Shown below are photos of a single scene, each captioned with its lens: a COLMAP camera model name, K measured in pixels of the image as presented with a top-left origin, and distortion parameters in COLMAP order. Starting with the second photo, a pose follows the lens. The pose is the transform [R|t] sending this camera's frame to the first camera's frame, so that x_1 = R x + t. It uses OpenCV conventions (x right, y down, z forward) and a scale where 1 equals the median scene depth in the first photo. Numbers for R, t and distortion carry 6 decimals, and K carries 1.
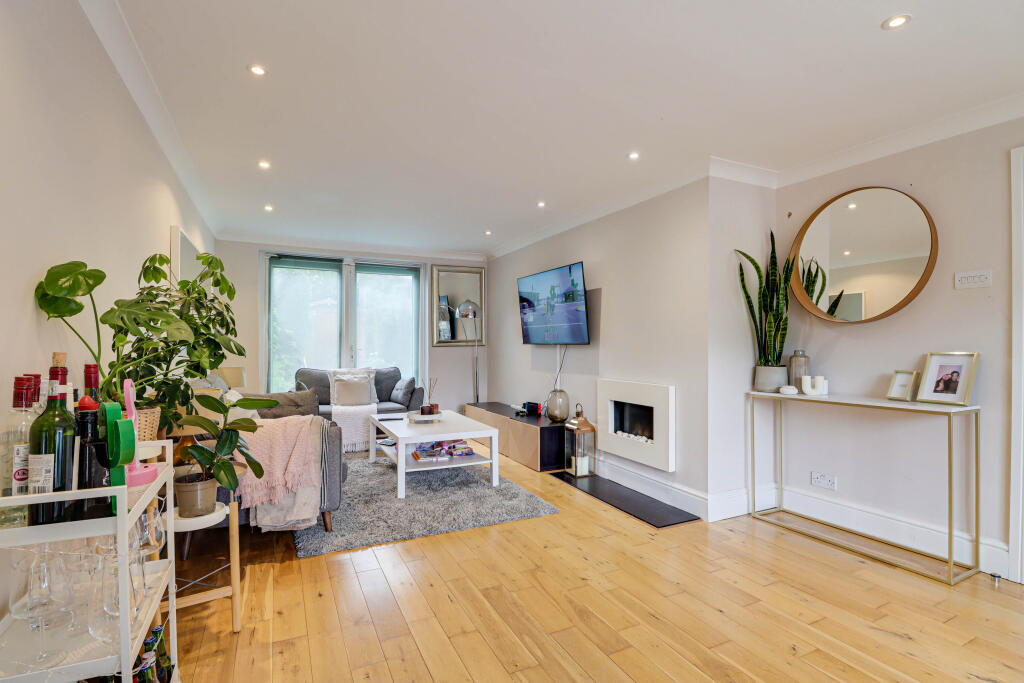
lens RADIAL K [[497.6, 0, 512.0], [0, 497.6, 341.5], [0, 0, 1]] dist [-0.014673, -0.000694]
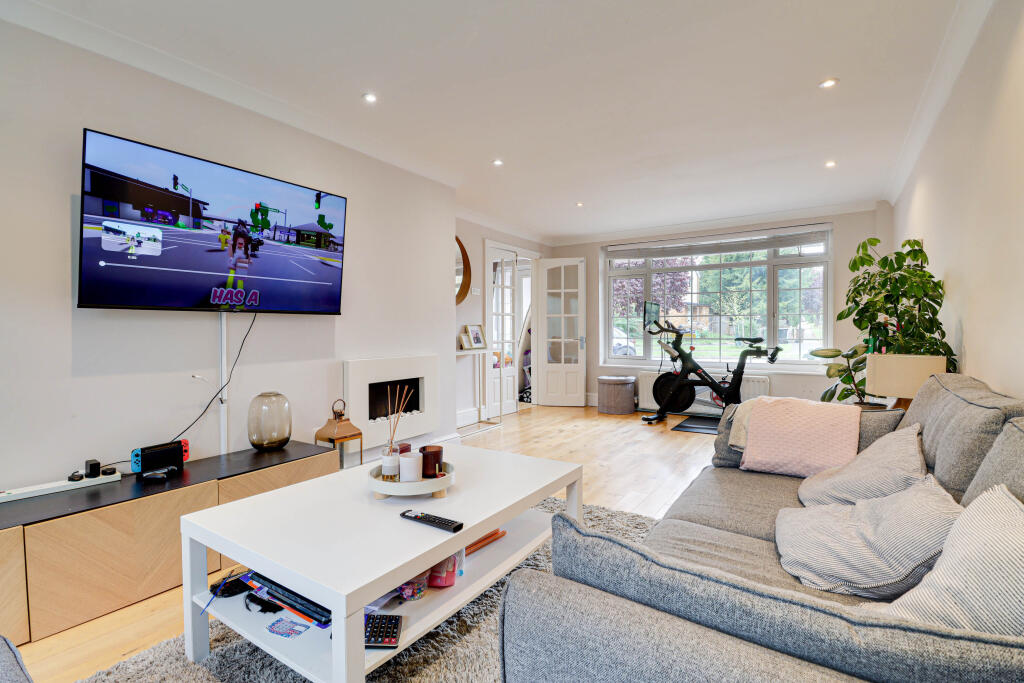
lens RADIAL K [[497.6, 0, 512.0], [0, 497.6, 341.5], [0, 0, 1]] dist [-0.014673, -0.000694]
pose [[-0.523638, -0.021204, 0.851677, -0.569109], [-0.003648, 0.999737, 0.022648, 0.026666], [-0.851933, 0.008752, -0.523578, 1.125605]]
